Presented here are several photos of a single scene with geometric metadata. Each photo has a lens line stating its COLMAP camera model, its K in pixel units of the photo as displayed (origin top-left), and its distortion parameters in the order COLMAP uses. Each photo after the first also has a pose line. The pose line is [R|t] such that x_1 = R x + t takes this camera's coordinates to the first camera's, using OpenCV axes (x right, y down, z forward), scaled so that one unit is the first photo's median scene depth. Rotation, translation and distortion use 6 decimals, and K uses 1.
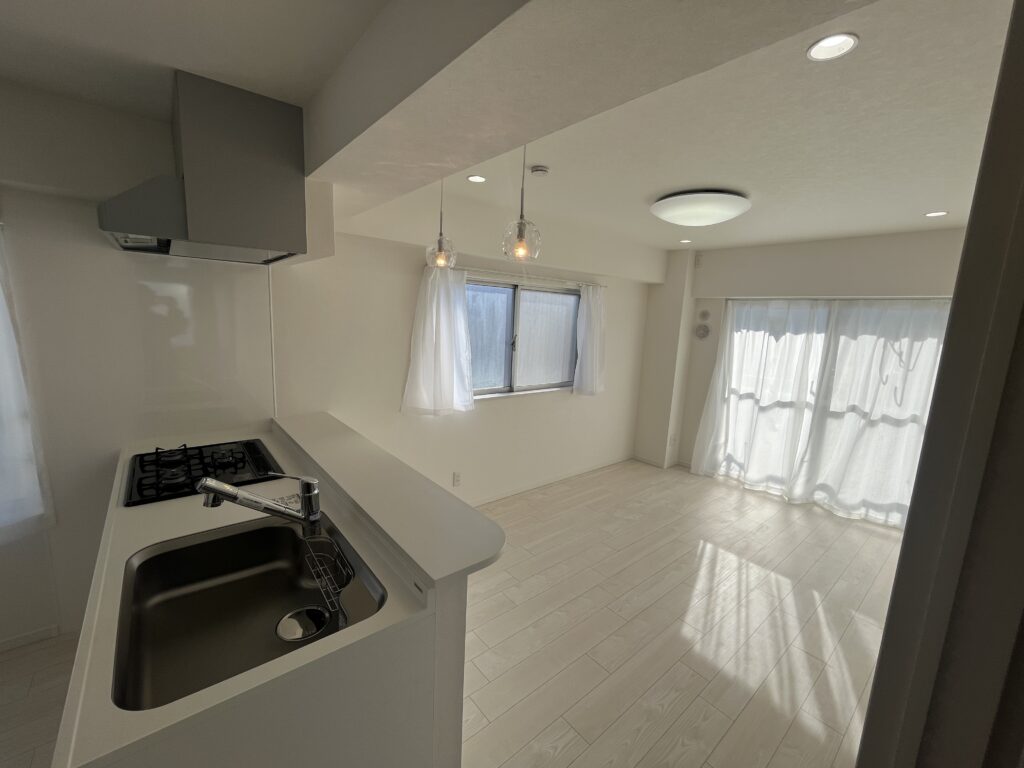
lens RADIAL K [[416.8, 0, 511.9], [0, 416.8, 383.8], [0, 0, 1]] dist [-0.000087, -0.000019]
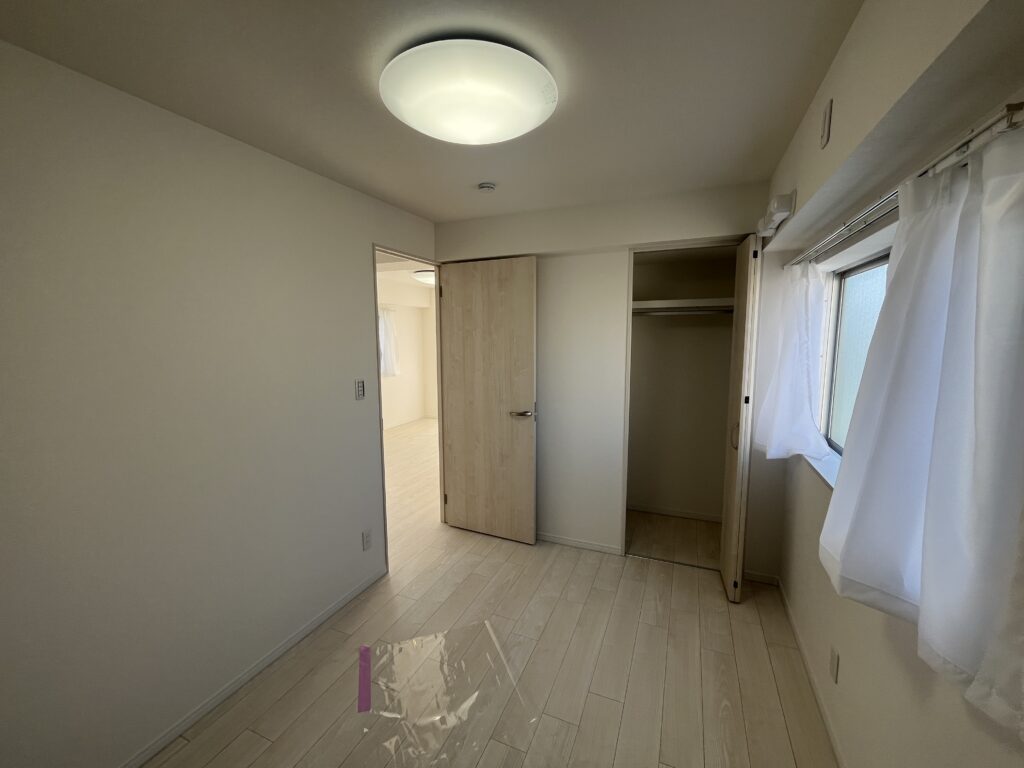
lens RADIAL K [[416.8, 0, 510.3], [0, 416.8, 383.0], [0, 0, 1]] dist [-0.000087, -0.000019]
pose [[0.889541, -0.104019, 0.444855, -0.130895], [0.118370, 0.992959, -0.004513, 0.111724], [-0.441253, 0.056672, 0.895591, -0.664775]]
